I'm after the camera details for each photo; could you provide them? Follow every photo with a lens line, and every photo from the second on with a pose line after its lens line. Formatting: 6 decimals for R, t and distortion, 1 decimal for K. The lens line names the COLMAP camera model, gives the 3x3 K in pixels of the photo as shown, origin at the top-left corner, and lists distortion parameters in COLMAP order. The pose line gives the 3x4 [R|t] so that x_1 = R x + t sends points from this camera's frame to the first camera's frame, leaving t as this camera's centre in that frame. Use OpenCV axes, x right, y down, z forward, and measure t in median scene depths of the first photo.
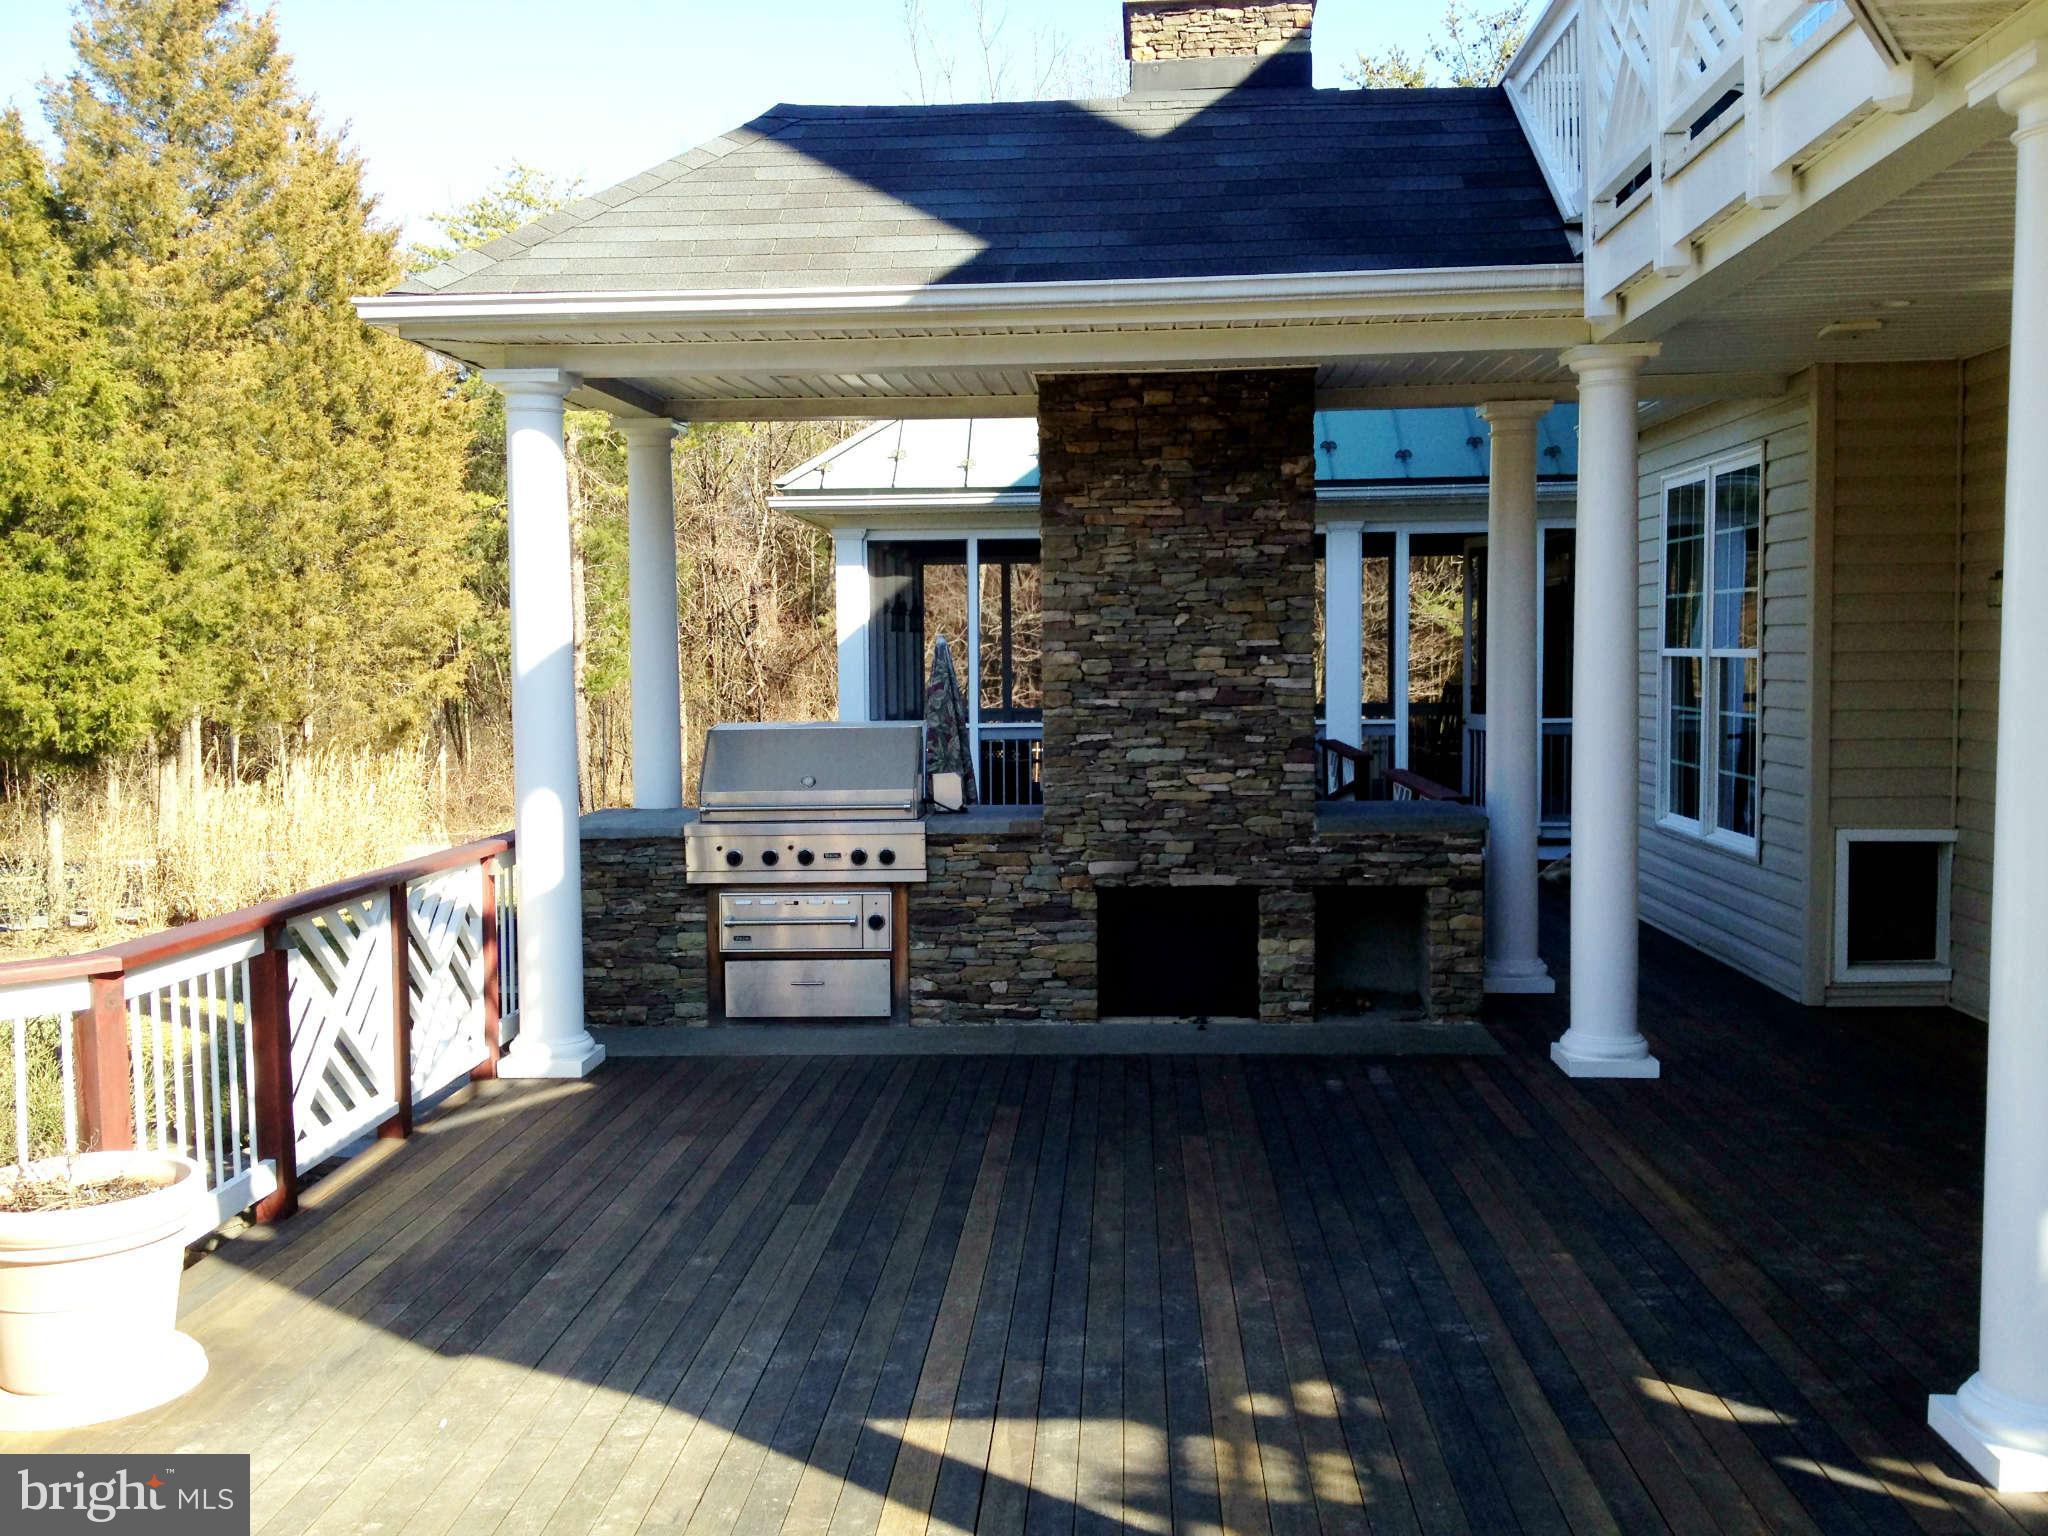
lens RADIAL K [[1970.0, 0, 1035.3], [0, 1970.0, 775.2], [0, 0, 1]] dist [0.162238, -0.333641]
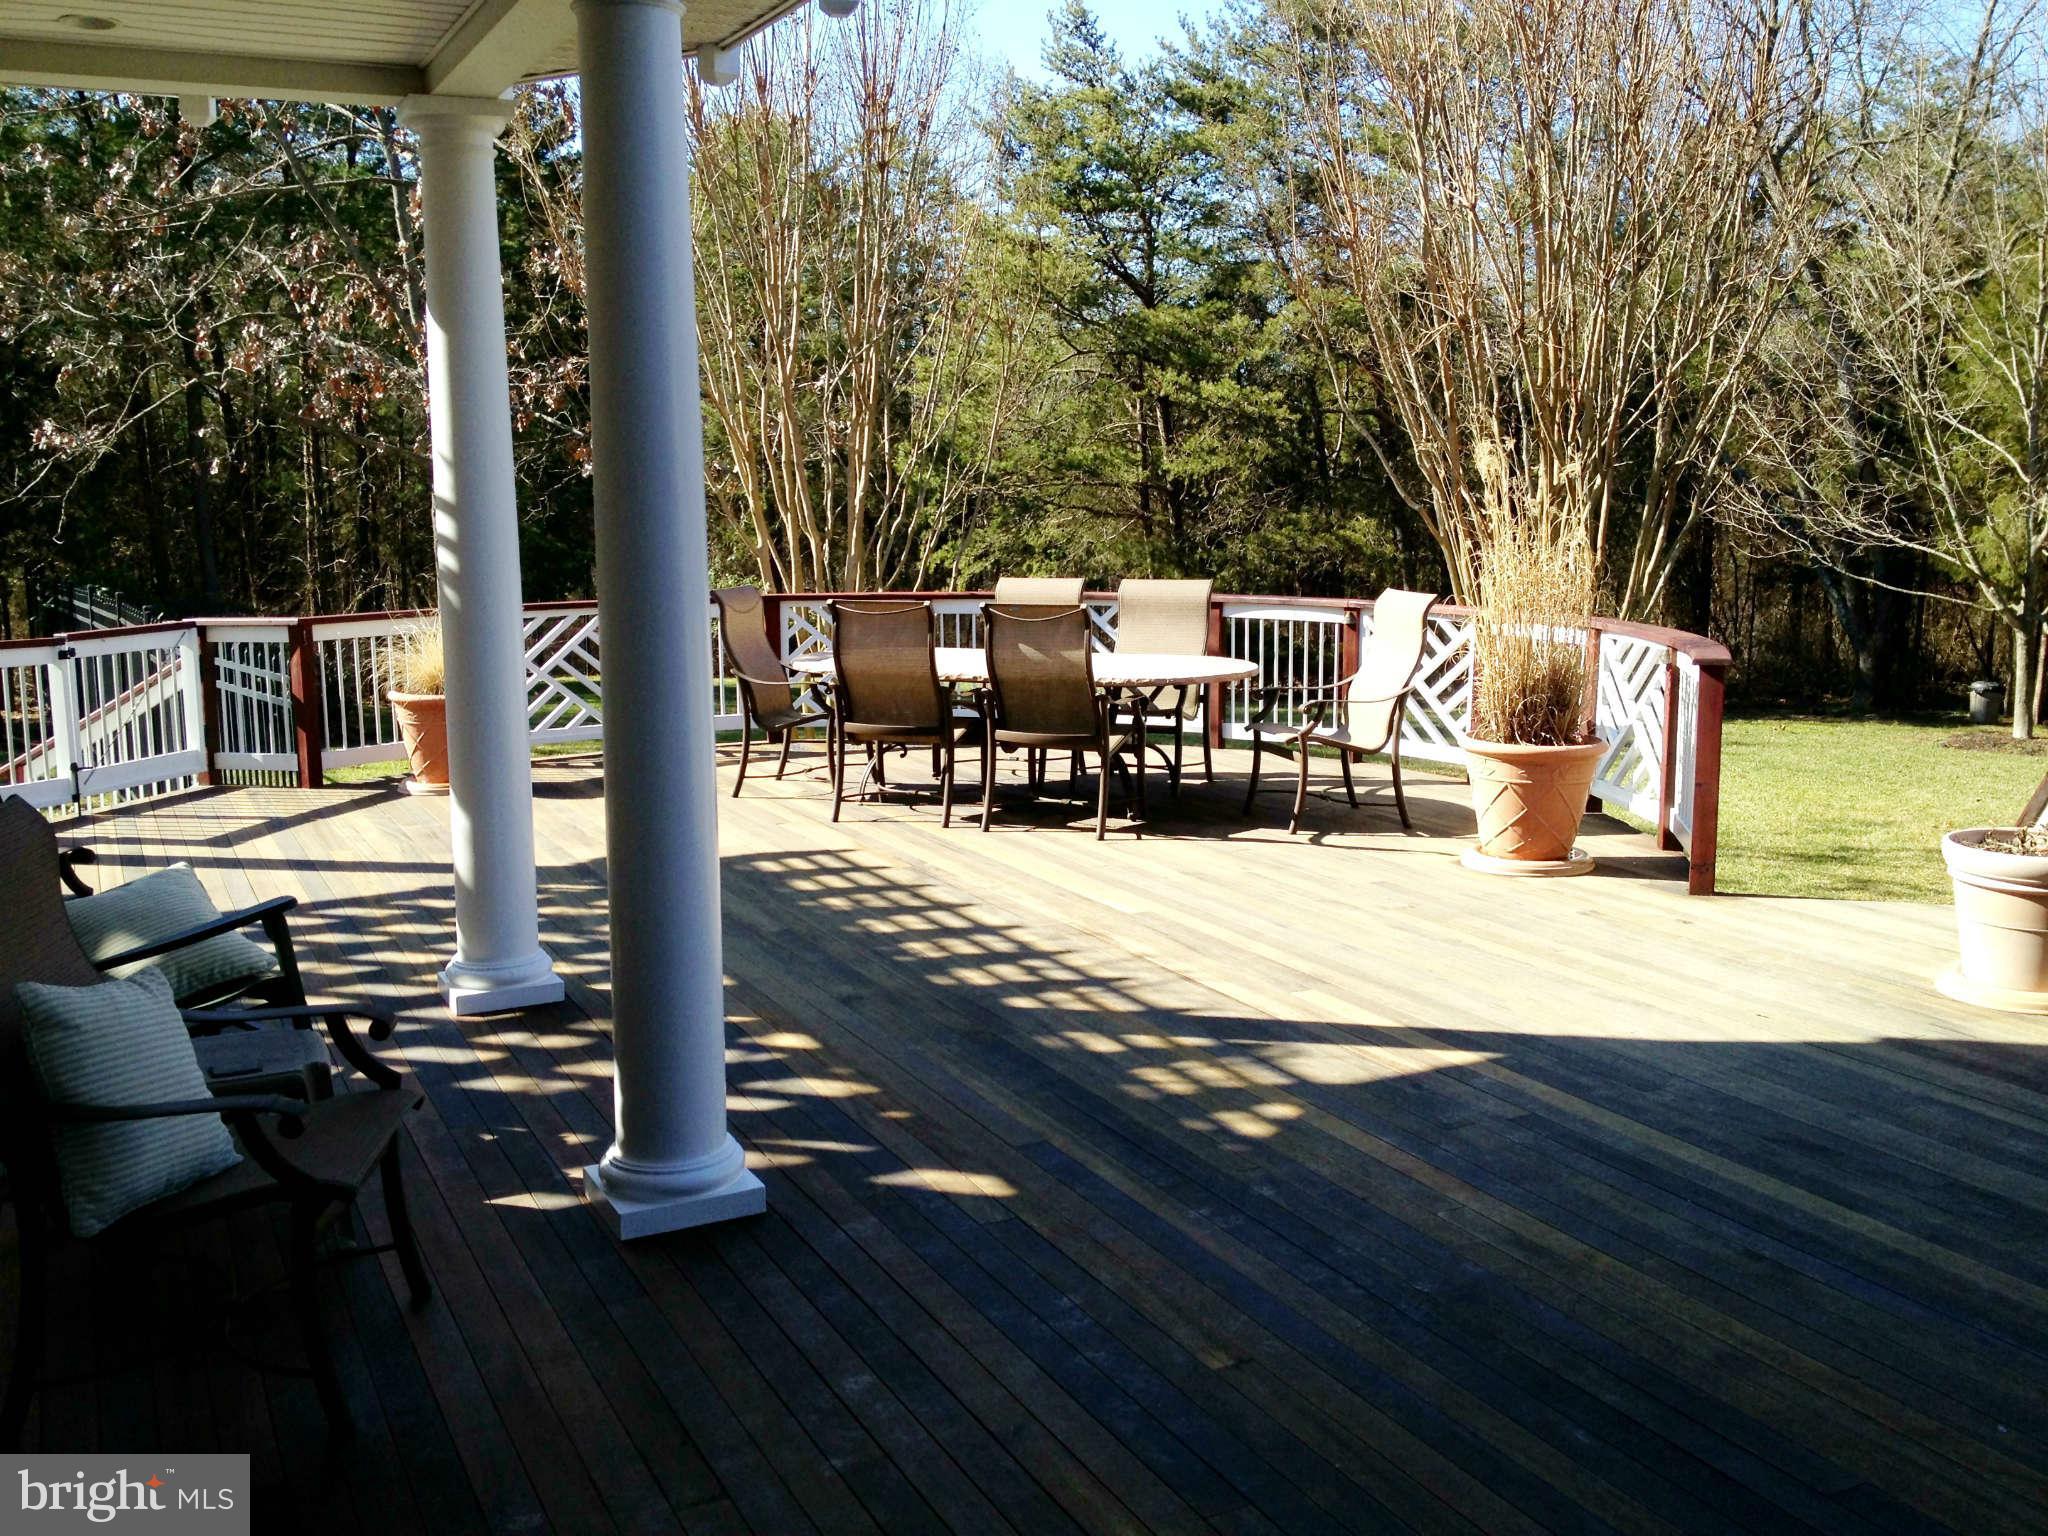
lens RADIAL K [[1970.0, 0, 1035.3], [0, 1970.0, 775.2], [0, 0, 1]] dist [0.162238, -0.333641]
pose [[-0.862440, 0.101255, -0.495928, 0.176870], [-0.019800, 0.972288, 0.232947, -0.032302], [0.505772, 0.210723, -0.836535, 0.415041]]
